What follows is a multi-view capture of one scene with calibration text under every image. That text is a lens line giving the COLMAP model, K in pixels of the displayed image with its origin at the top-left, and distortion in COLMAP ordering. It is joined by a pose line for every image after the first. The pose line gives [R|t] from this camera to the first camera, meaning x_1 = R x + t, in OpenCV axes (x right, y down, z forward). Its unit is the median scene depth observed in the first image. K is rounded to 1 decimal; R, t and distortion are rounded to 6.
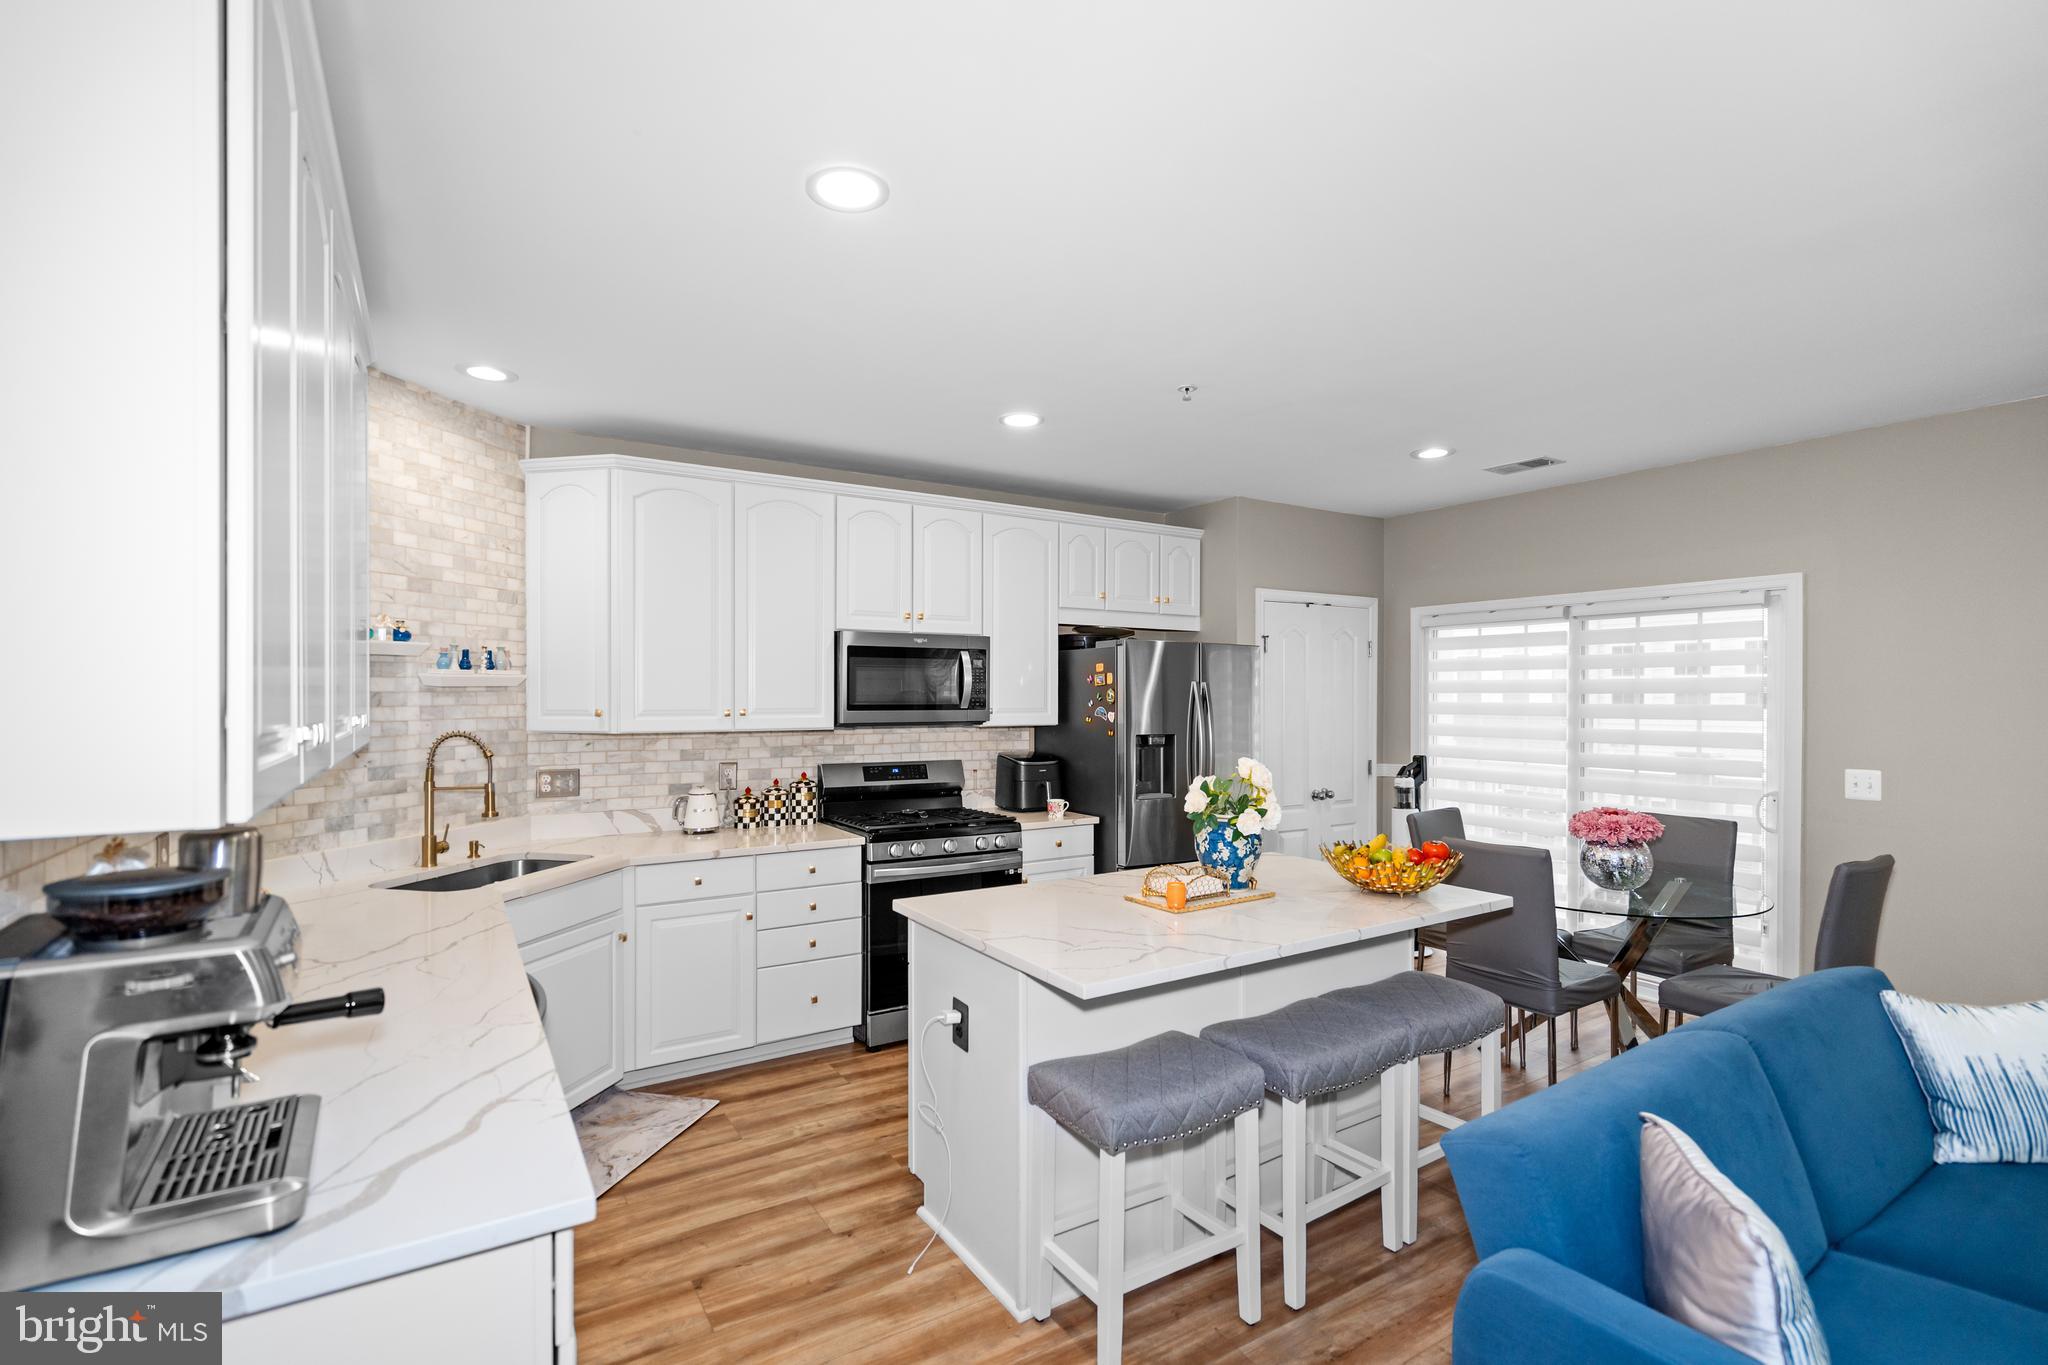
lens RADIAL K [[939.6, 0, 1002.0], [0, 939.6, 695.4], [0, 0, 1]] dist [-0.001209, 0.000113]
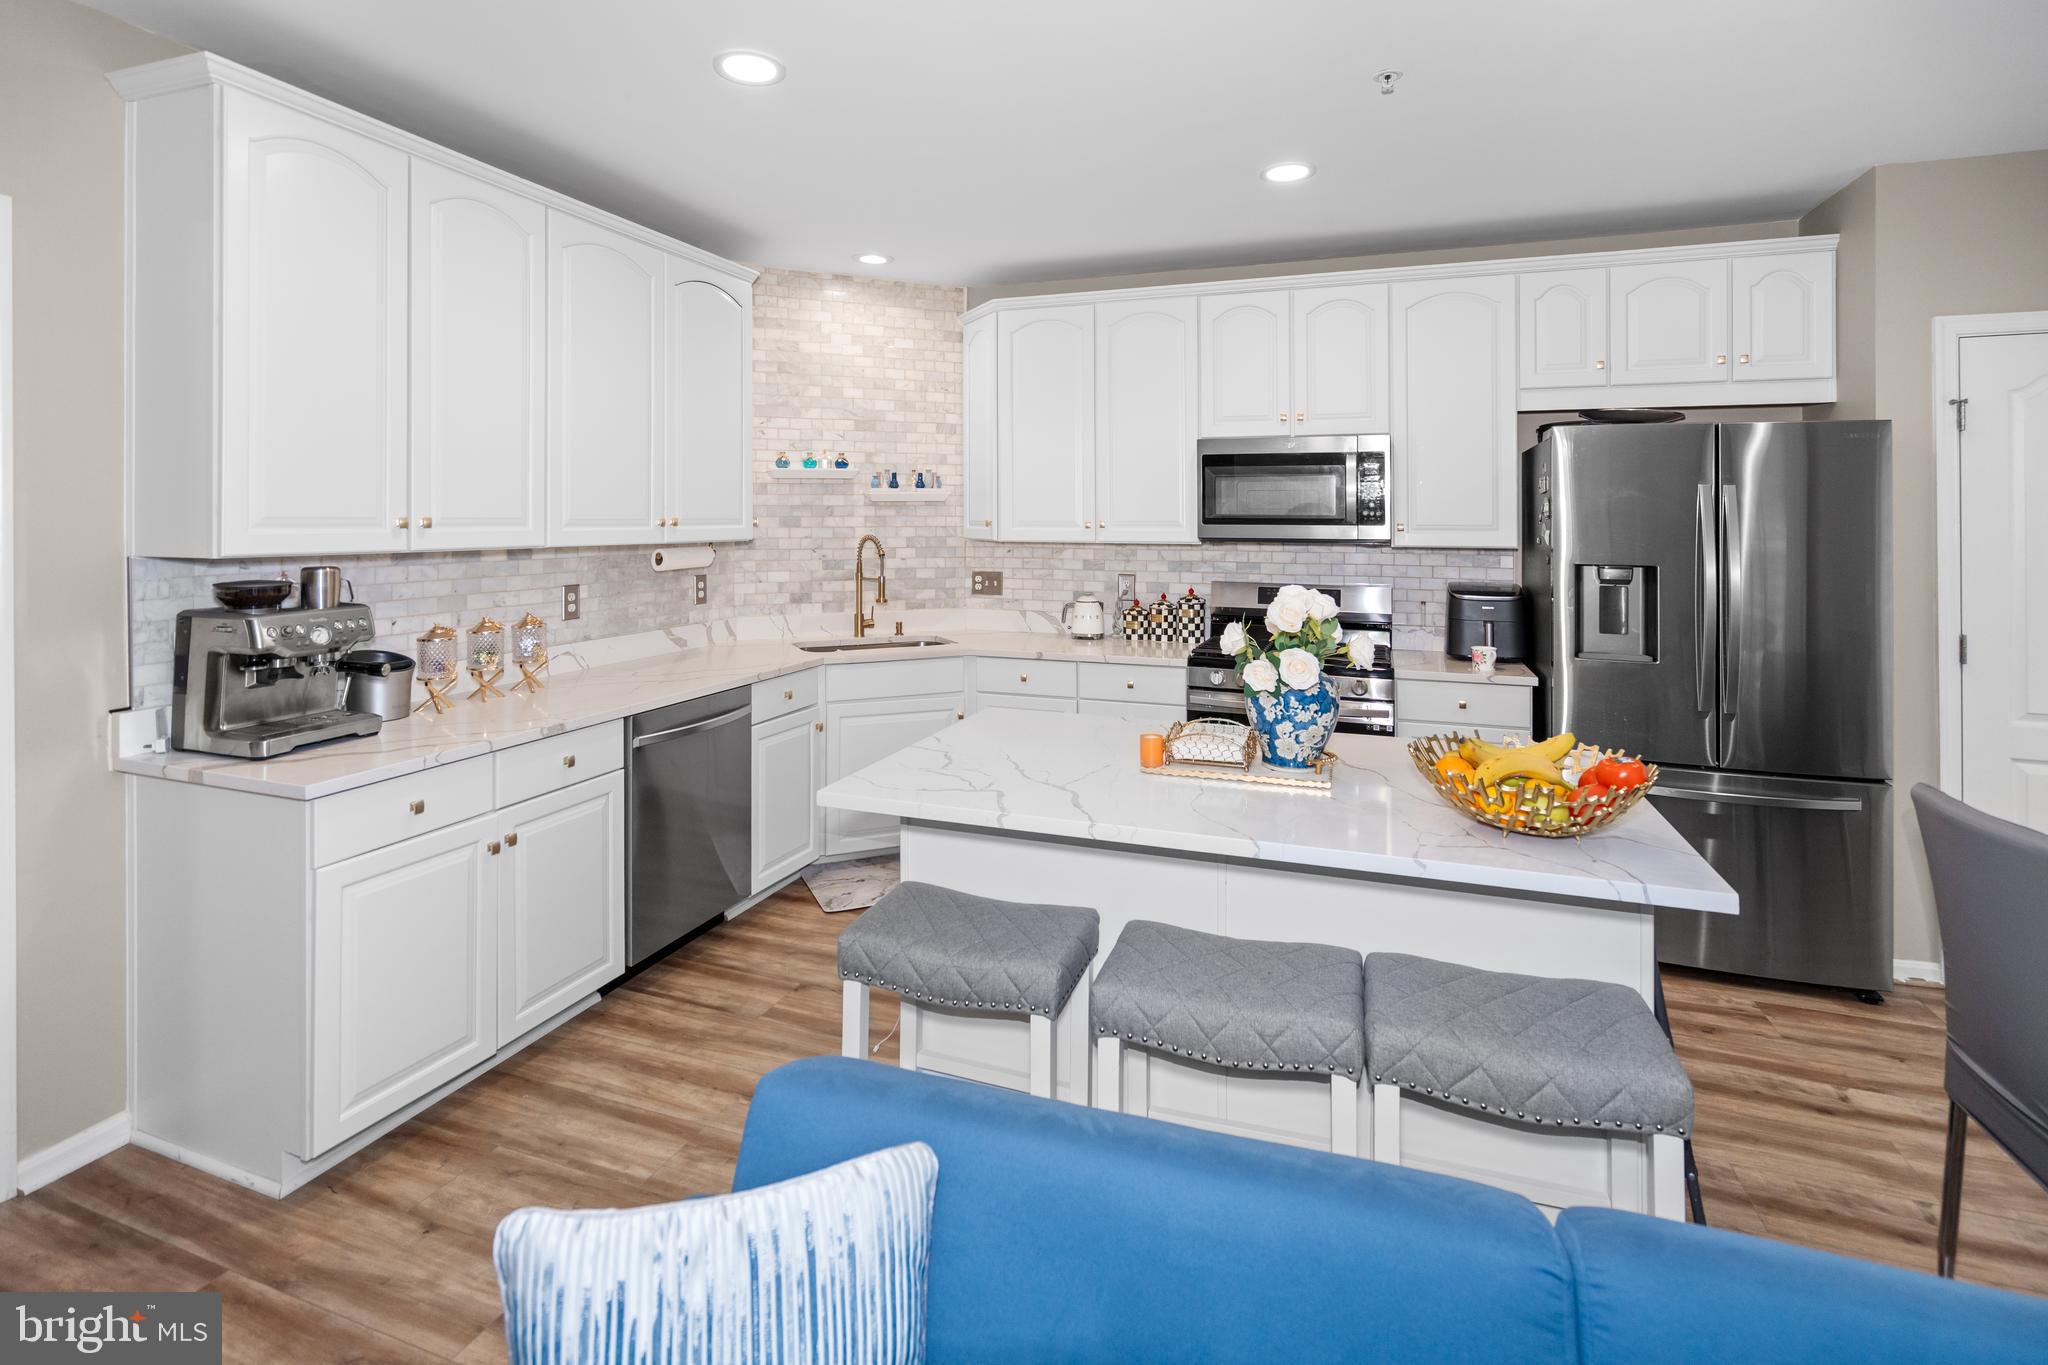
lens RADIAL K [[988.1, 0, 1017.4], [0, 988.1, 516.9], [0, 0, 1]] dist [-0.000280, 0.001322]
pose [[0.614200, 0.002860, -0.789145, 0.533218], [-0.002395, 0.999996, 0.001760, 0.007791], [0.789146, 0.000809, 0.614205, 0.262472]]
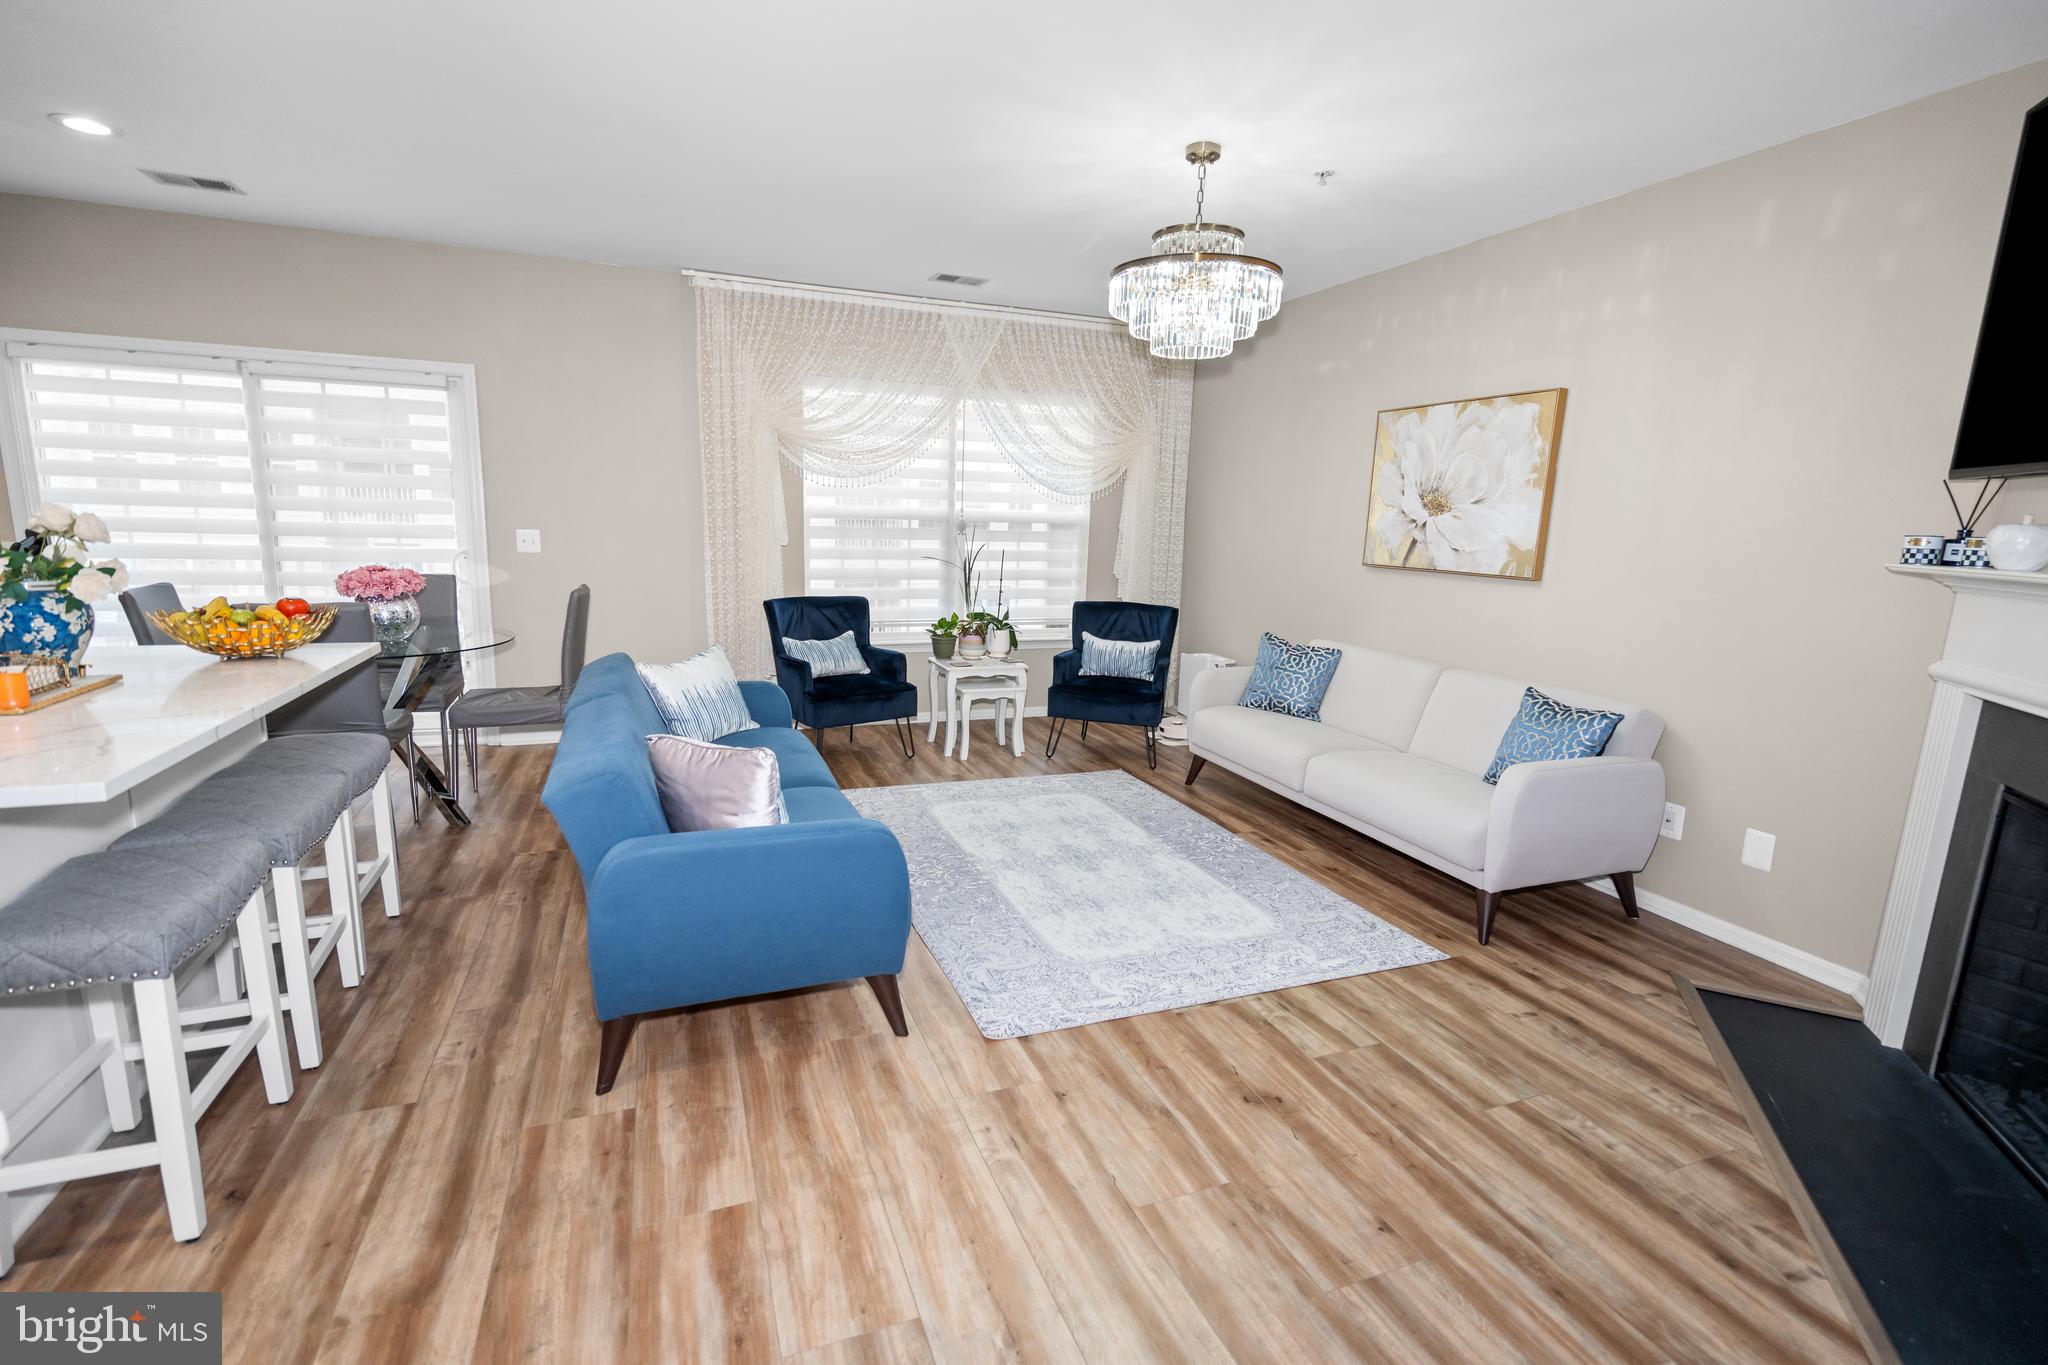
lens RADIAL K [[925.4, 0, 1016.1], [0, 925.4, 689.1], [0, 0, 1]] dist [0.000069, 0.001313]
pose [[0.187163, -0.174727, 0.966665, -0.229660], [-0.034477, 0.982279, 0.184225, 0.034384], [-0.981724, -0.067807, 0.177822, 0.075782]]
